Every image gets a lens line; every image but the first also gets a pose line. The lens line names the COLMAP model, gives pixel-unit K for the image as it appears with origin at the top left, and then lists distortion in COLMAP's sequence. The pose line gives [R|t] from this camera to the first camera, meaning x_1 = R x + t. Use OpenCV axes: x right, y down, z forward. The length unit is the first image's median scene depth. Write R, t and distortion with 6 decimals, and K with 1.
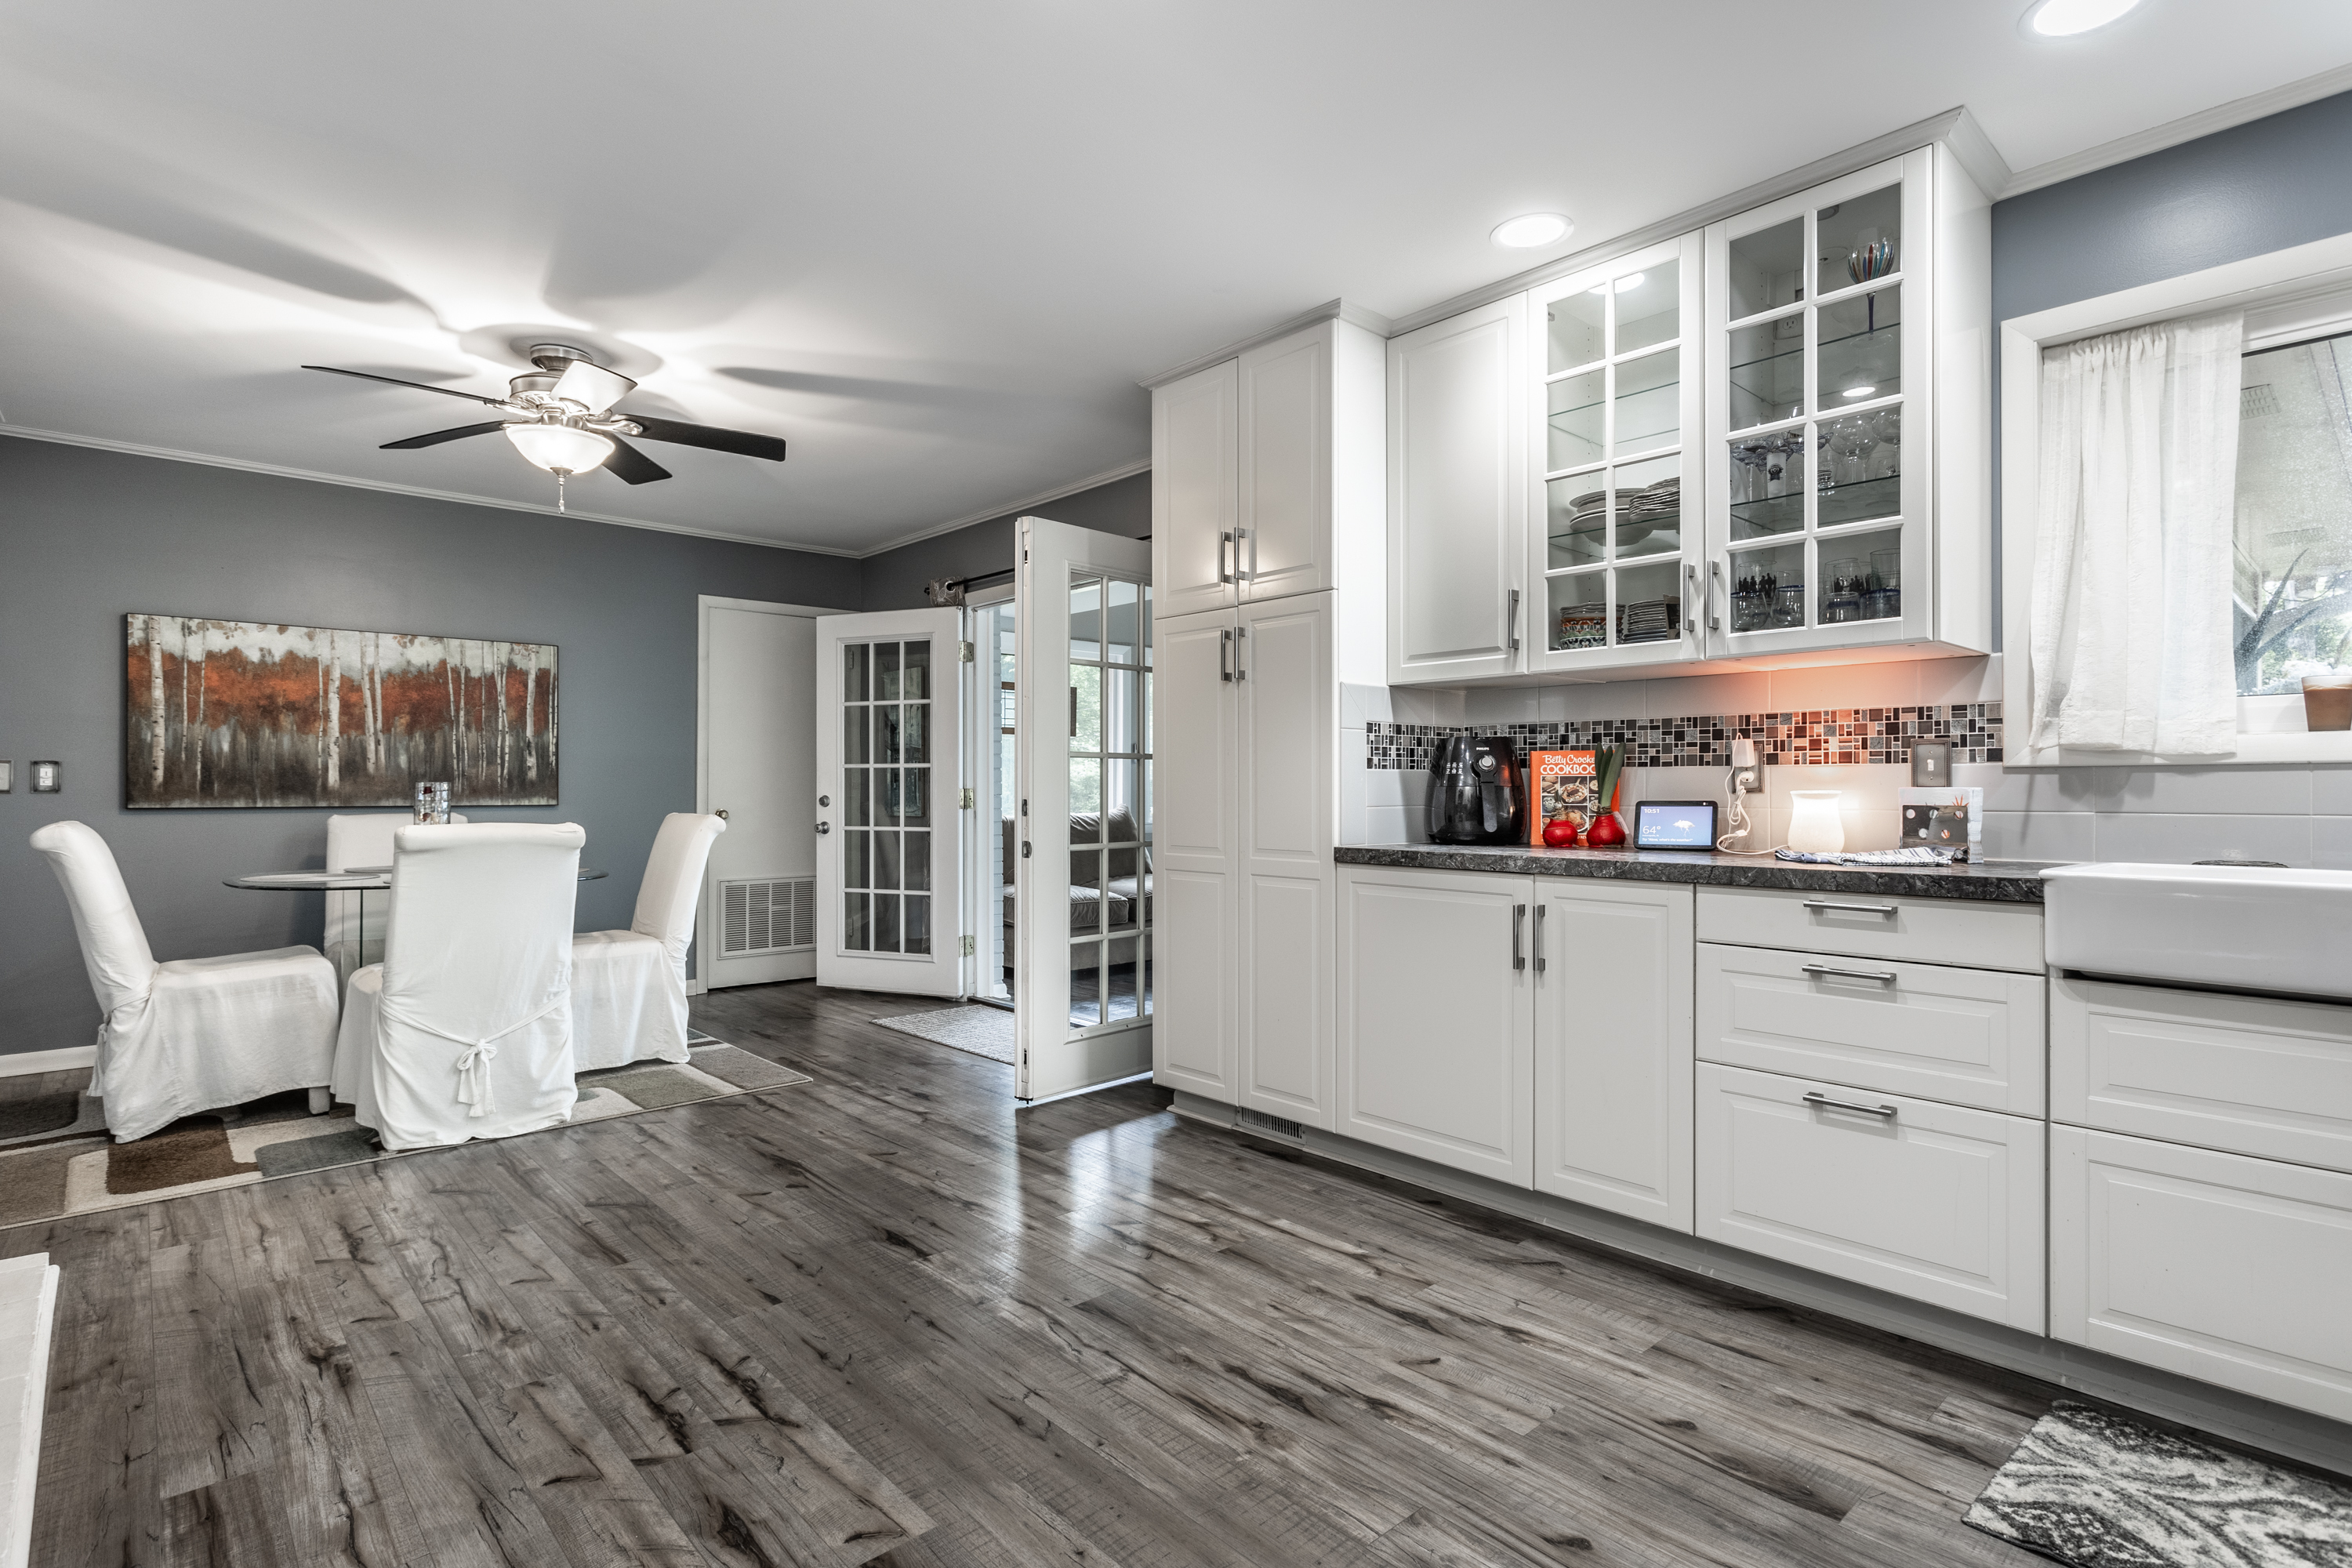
lens RADIAL K [[1134.9, 0, 1147.6], [0, 1134.9, 793.1], [0, 0, 1]] dist [0.003736, 0.000000]
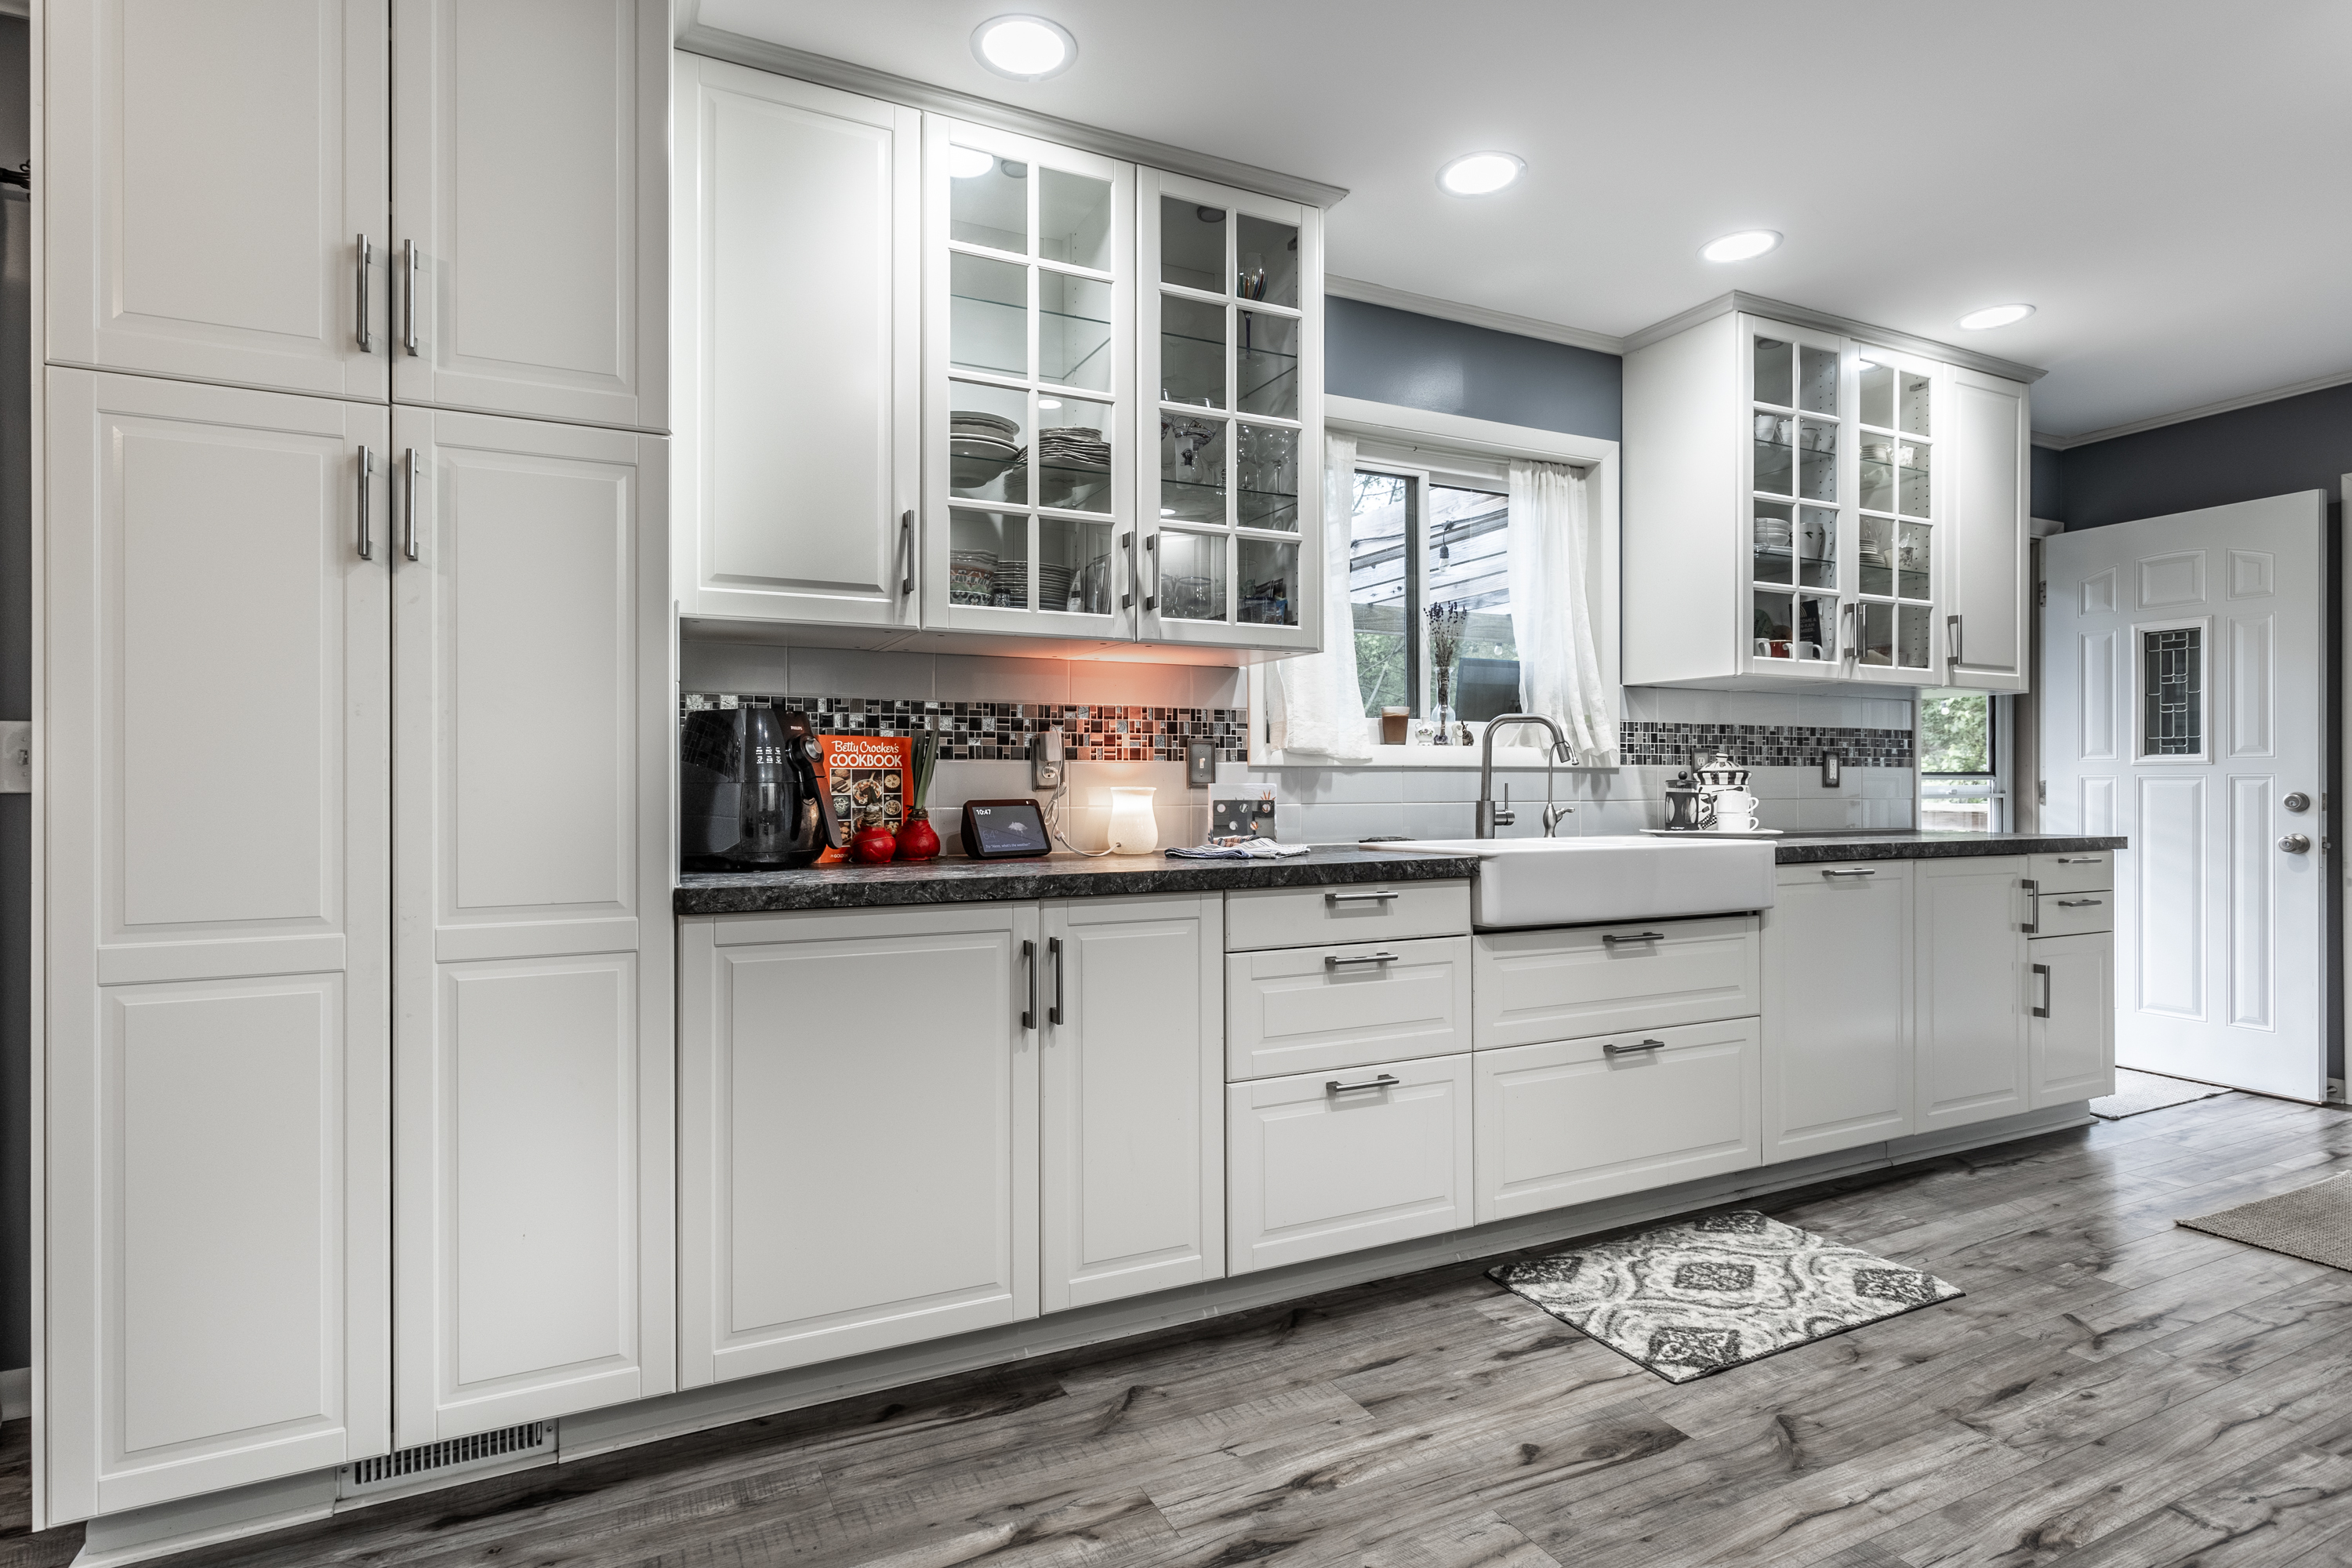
lens RADIAL K [[1163.4, 0, 1176.0], [0, 1163.4, 784.0], [0, 0, 1]] dist [0.000187, 0.000126]
pose [[0.281133, 0.000535, 0.959669, -0.380862], [0.007354, 0.999969, -0.002712, -0.001988], [-0.959641, 0.007820, 0.281120, 0.698768]]
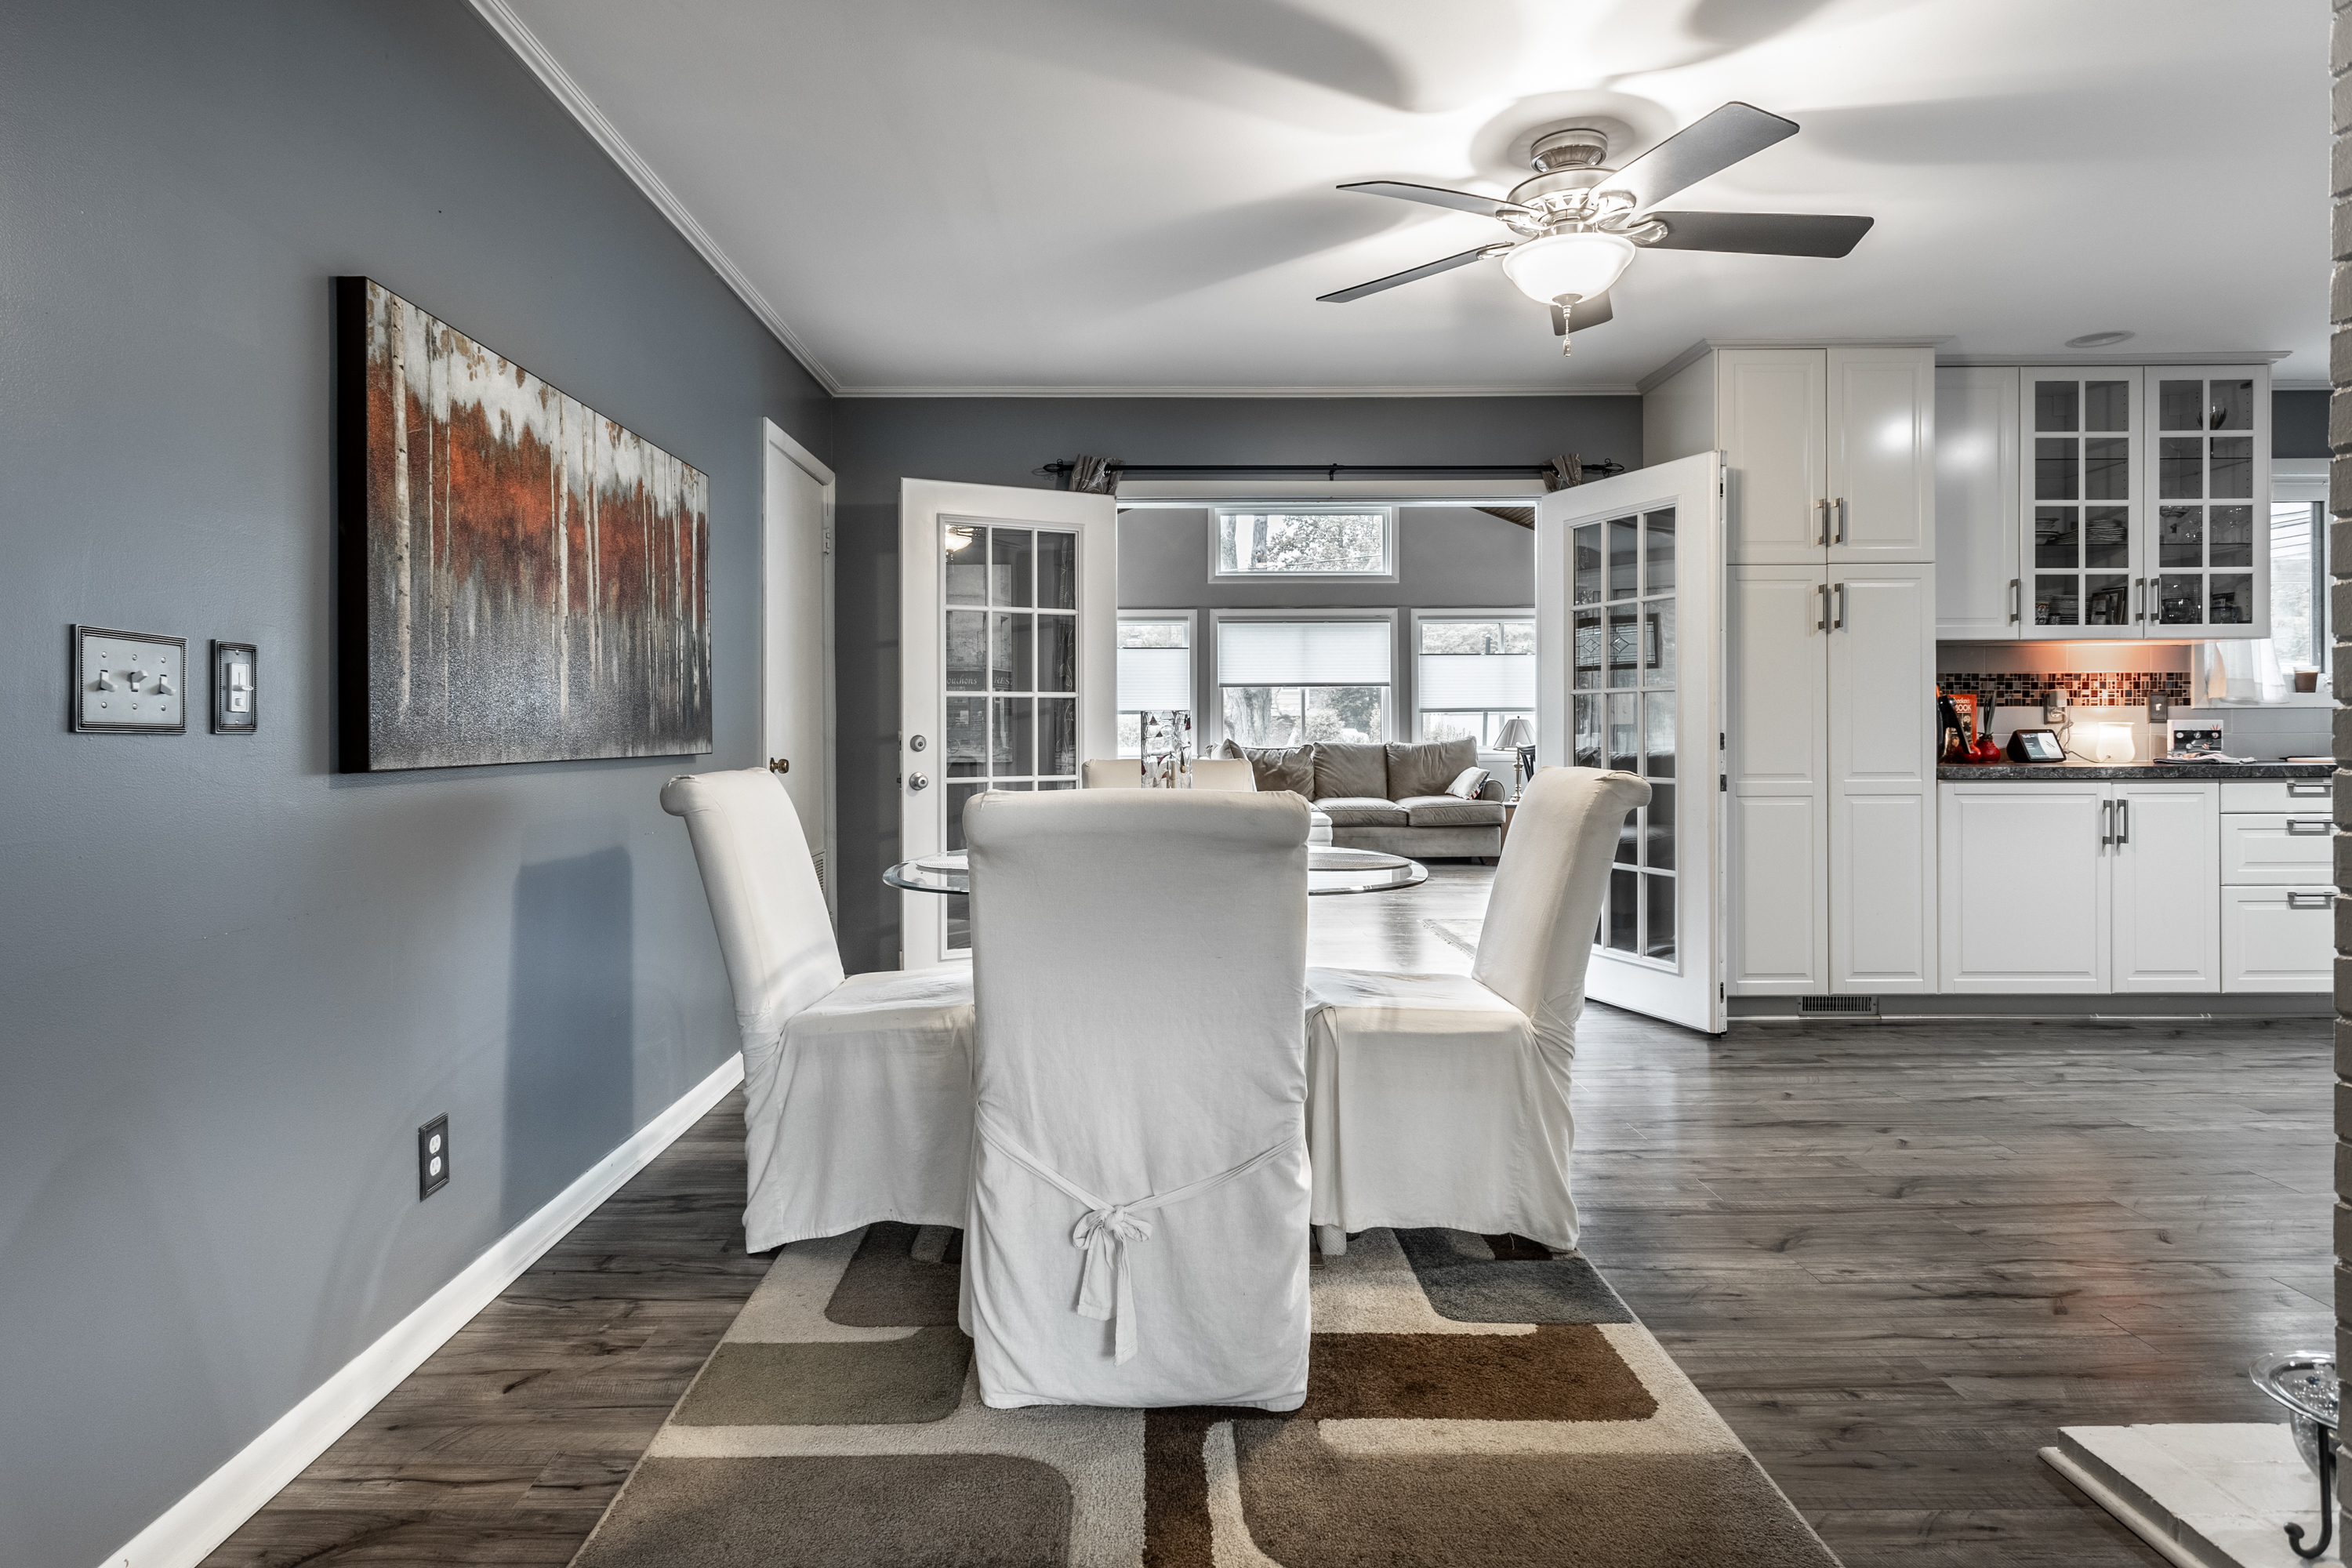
lens RADIAL K [[1248.0, 0, 1168.1], [0, 1248.0, 729.4], [0, 0, 1]] dist [0.002808, 0.000253]
pose [[0.669621, -0.003307, 0.742696, -1.700266], [0.006866, 0.999975, -0.001738, 0.002205], [-0.742672, 0.006263, 0.669627, 0.831001]]
